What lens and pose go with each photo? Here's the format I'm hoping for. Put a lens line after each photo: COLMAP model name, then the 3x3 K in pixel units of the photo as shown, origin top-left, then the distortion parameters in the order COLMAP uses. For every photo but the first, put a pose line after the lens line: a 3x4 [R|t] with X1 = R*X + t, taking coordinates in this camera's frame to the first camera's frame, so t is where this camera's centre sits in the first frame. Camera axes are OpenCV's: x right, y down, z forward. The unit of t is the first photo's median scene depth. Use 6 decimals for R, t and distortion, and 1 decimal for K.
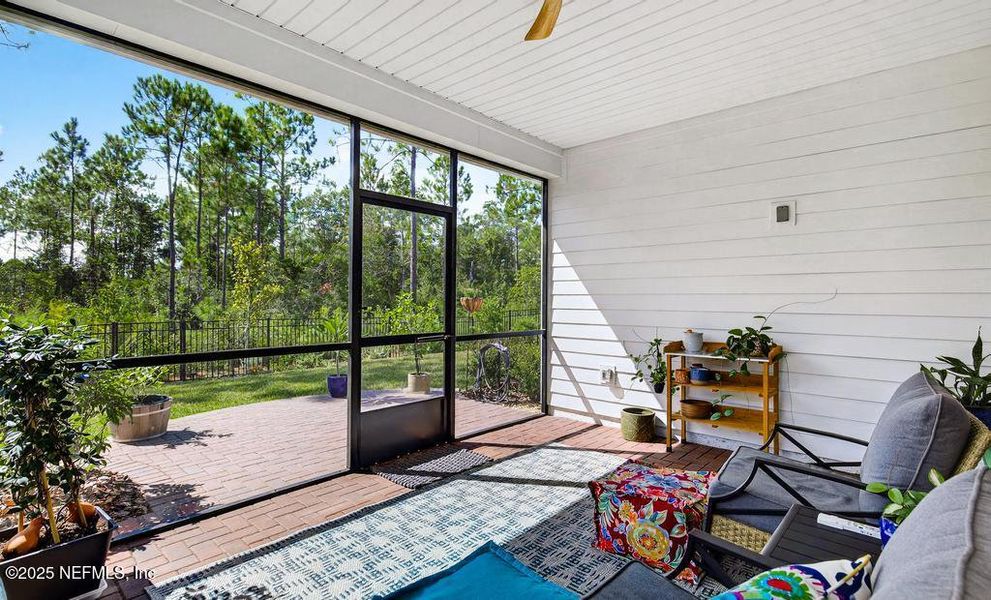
lens RADIAL K [[478.8, 0, 526.4], [0, 478.8, 297.0], [0, 0, 1]] dist [0.000914, 0.000381]
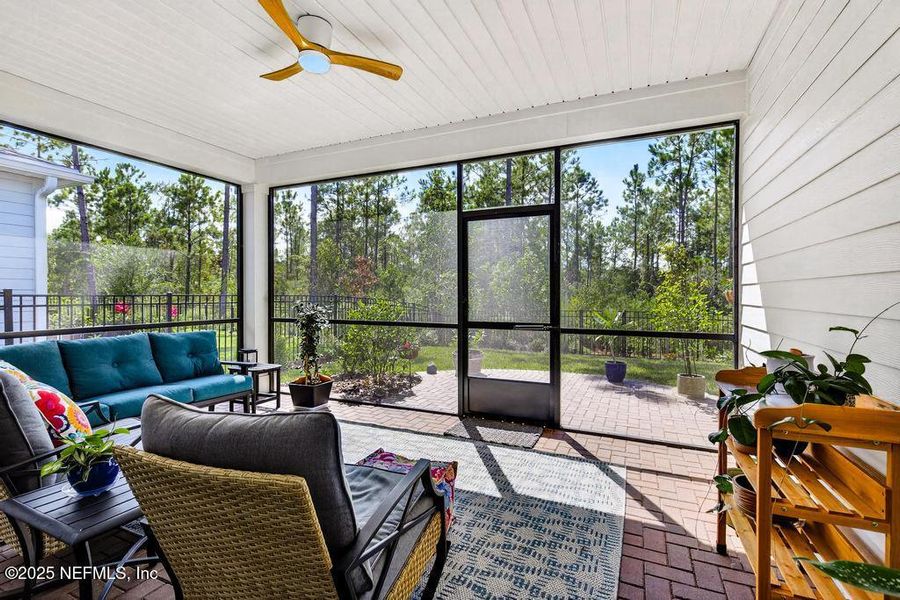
lens RADIAL K [[429.4, 0, 422.1], [0, 429.4, 296.0], [0, 0, 1]] dist [-0.001031, -0.000292]
pose [[0.233564, 0.002852, -0.972337, 0.149663], [0.005083, 0.999978, 0.004154, 0.001765], [0.972328, -0.005913, 0.233544, 0.109124]]
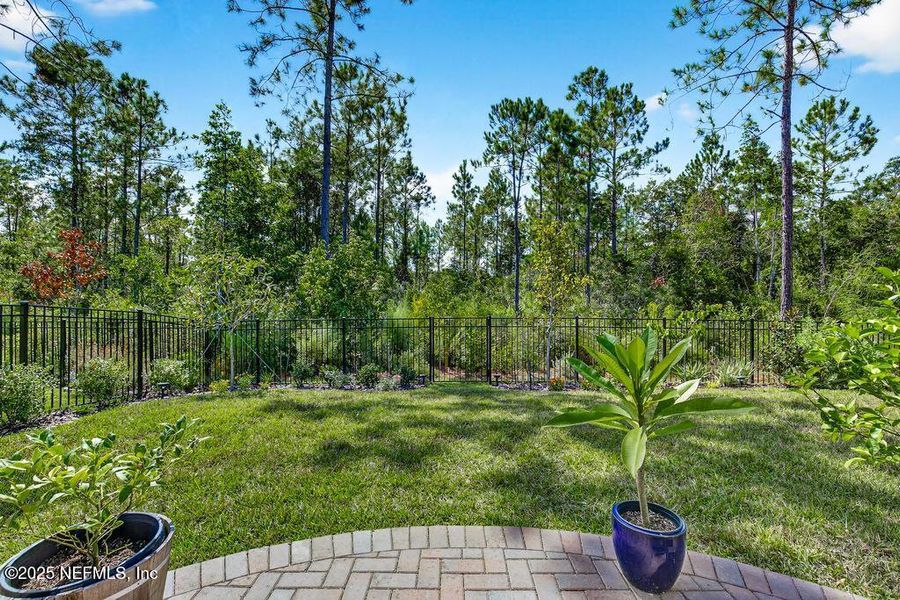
lens RADIAL K [[419.7, 0, 445.9], [0, 419.7, 294.6], [0, 0, 1]] dist [0.000190, -0.000570]
pose [[0.640398, -0.002698, -0.768039, -0.083550], [0.005113, 0.999987, 0.000751, 0.003249], [0.768027, -0.004408, 0.640403, 0.230239]]
